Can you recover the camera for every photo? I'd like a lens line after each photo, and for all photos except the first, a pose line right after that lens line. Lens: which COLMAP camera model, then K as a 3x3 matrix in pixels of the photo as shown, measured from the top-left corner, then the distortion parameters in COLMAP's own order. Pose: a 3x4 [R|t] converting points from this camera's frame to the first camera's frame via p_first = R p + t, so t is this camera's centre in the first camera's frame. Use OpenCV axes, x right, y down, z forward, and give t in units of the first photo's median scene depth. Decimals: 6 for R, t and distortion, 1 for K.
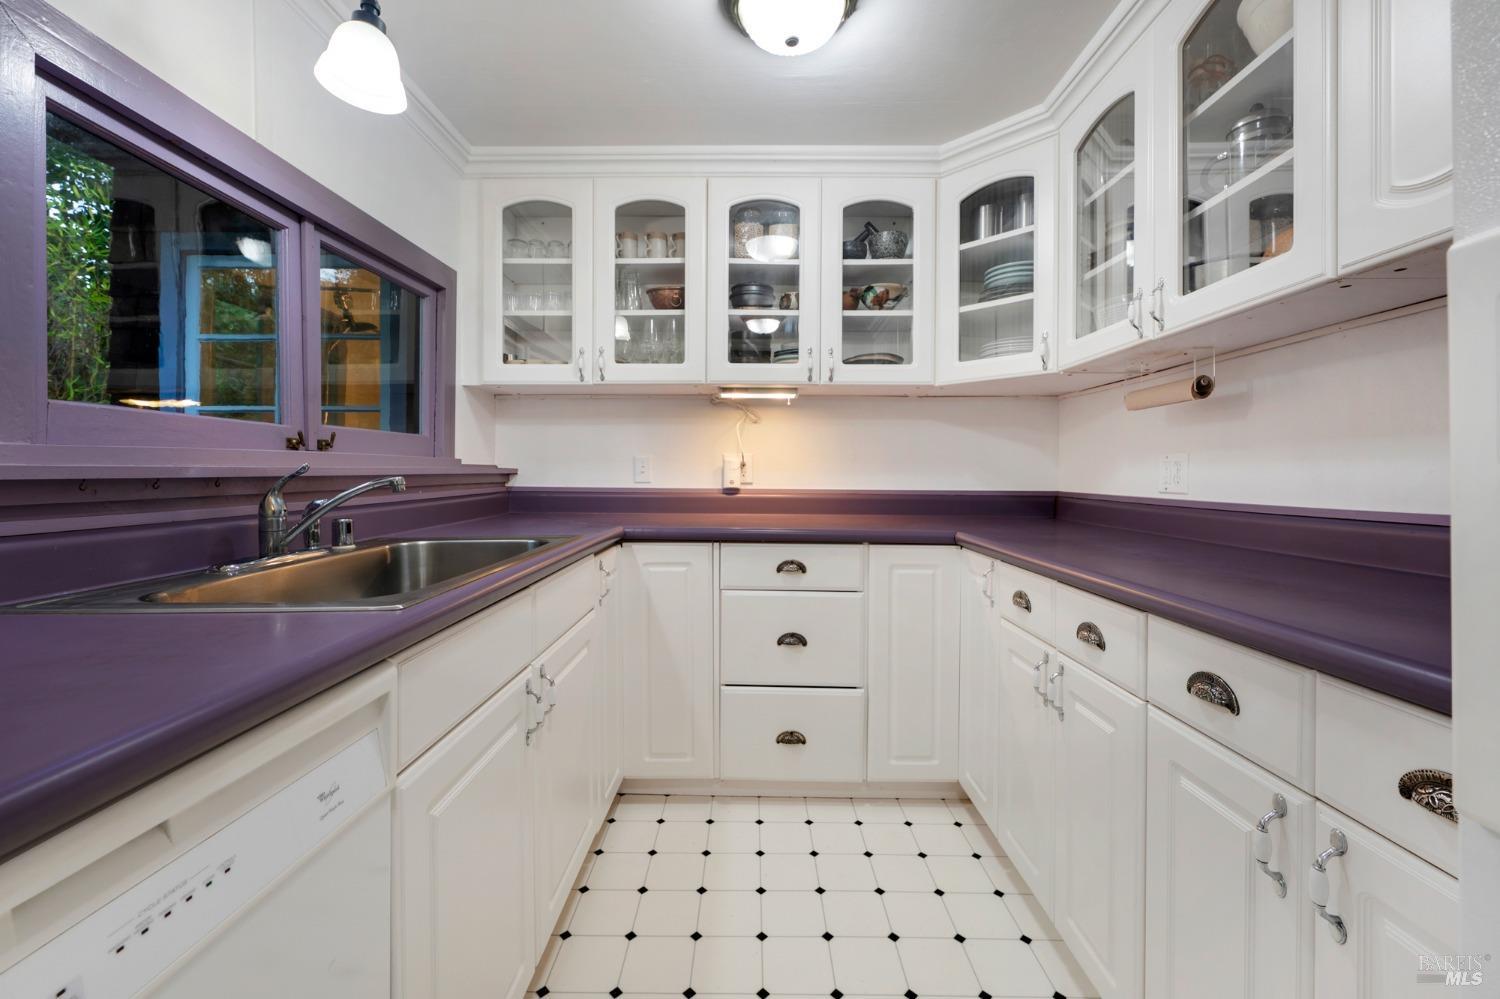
lens RADIAL K [[599.3, 0, 743.2], [0, 599.3, 482.6], [0, 0, 1]] dist [-0.000669, 0.000057]
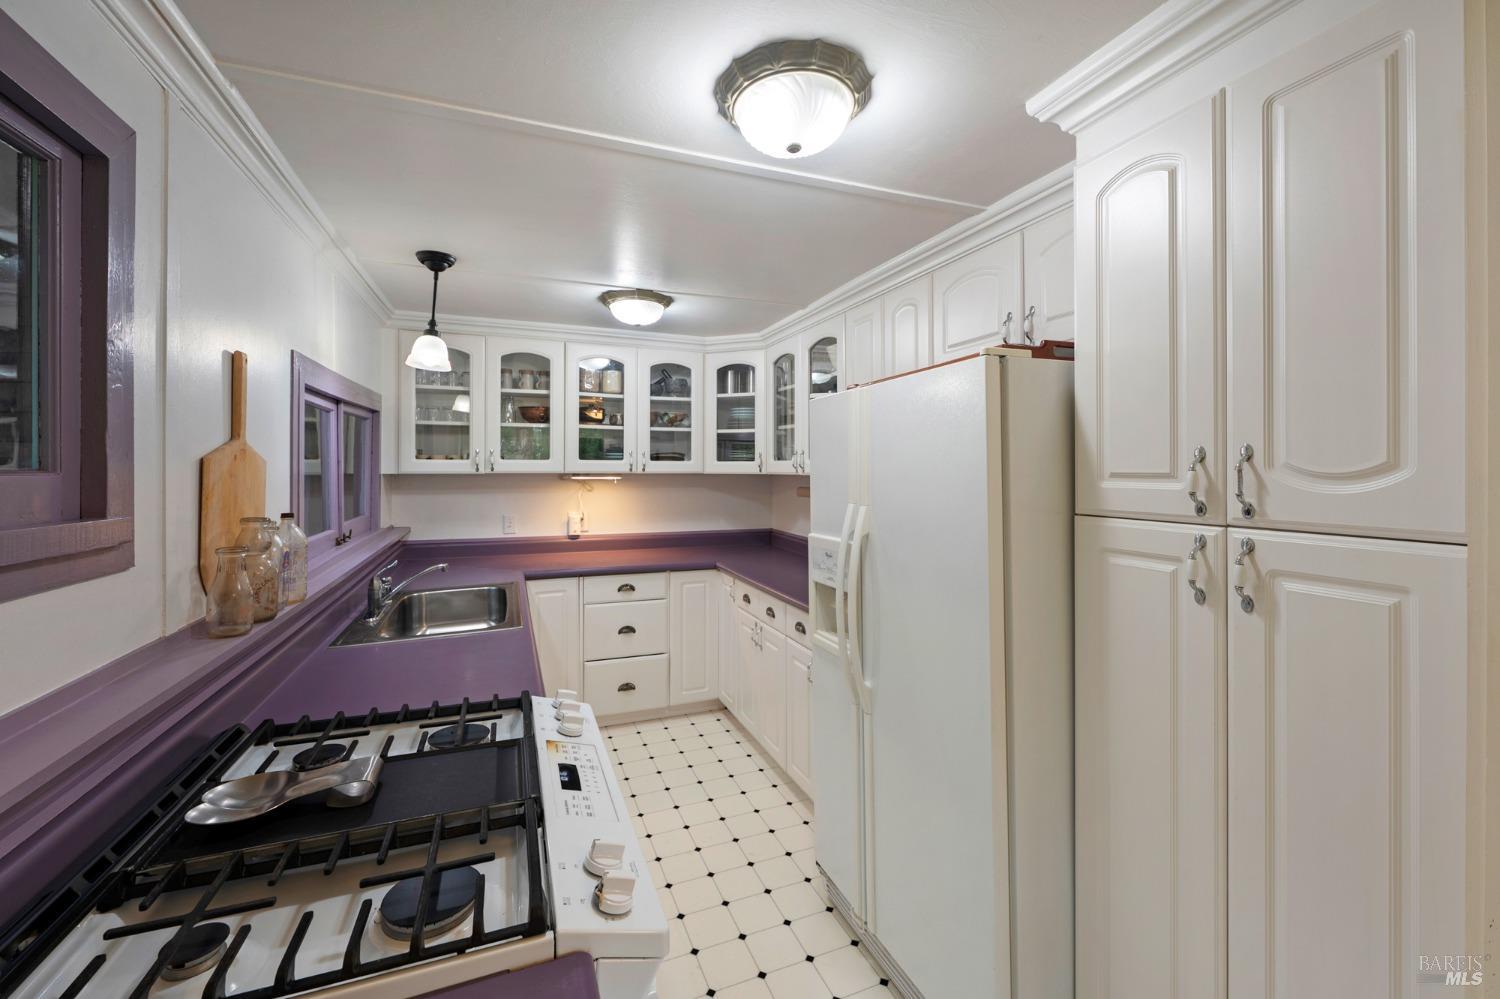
lens RADIAL K [[599.3, 0, 743.2], [0, 599.3, 482.6], [0, 0, 1]] dist [-0.000669, 0.000057]
pose [[0.923788, -0.009352, 0.382790, -0.232405], [0.005725, 0.999927, 0.010613, -0.155748], [-0.382861, -0.007613, 0.923775, -0.625739]]
